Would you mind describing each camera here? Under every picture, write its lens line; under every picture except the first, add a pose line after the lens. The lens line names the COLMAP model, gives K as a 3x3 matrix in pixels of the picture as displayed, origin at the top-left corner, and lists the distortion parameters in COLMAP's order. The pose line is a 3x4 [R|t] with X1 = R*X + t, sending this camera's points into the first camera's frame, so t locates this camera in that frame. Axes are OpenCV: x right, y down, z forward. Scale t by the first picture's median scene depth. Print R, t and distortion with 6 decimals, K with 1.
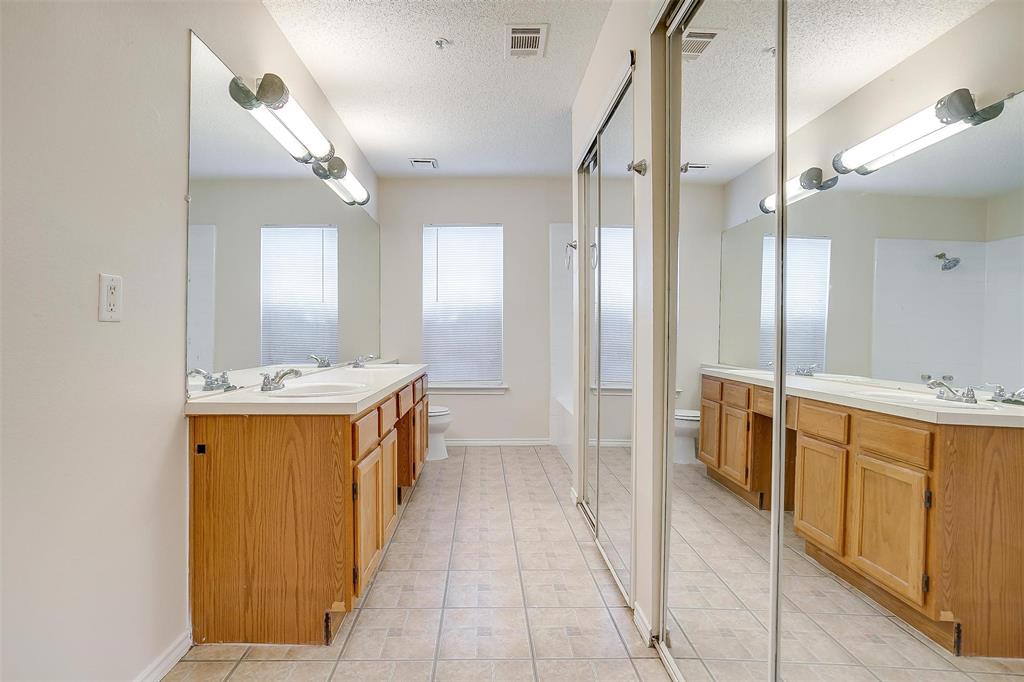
lens RADIAL K [[507.4, 0, 508.2], [0, 507.4, 333.5], [0, 0, 1]] dist [-0.042655, 0.036482]
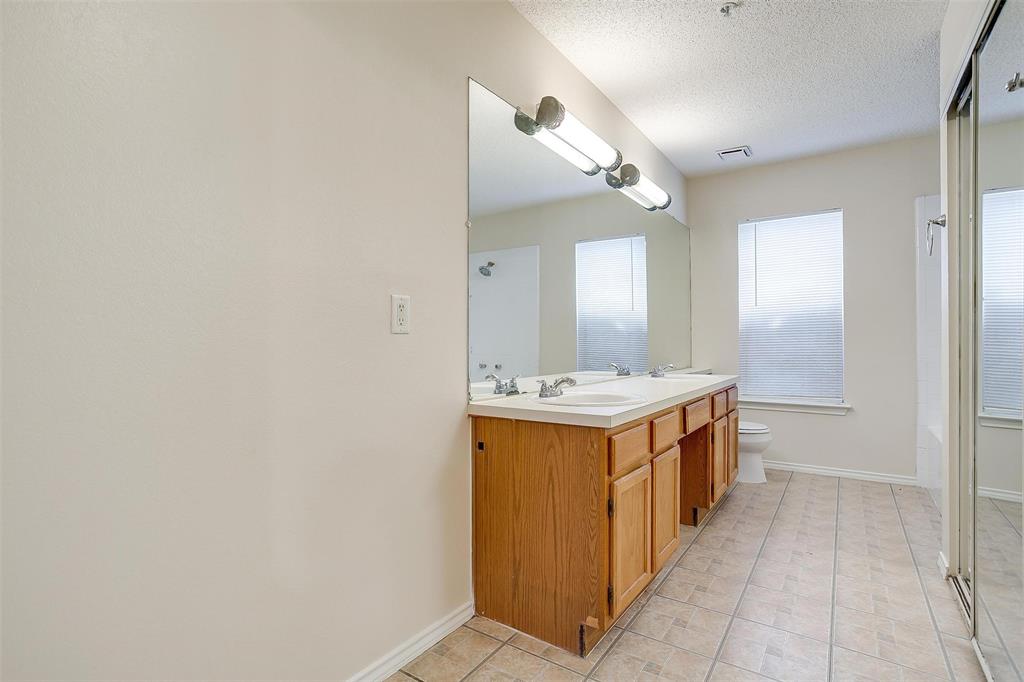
lens RADIAL K [[507.7, 0, 515.7], [0, 507.7, 343.2], [0, 0, 1]] dist [-0.046984, 0.035929]
pose [[0.814213, 0.002863, -0.580559, 0.080365], [0.000323, 0.999985, 0.005384, -0.004428], [0.580566, -0.004571, 0.814200, 0.087720]]
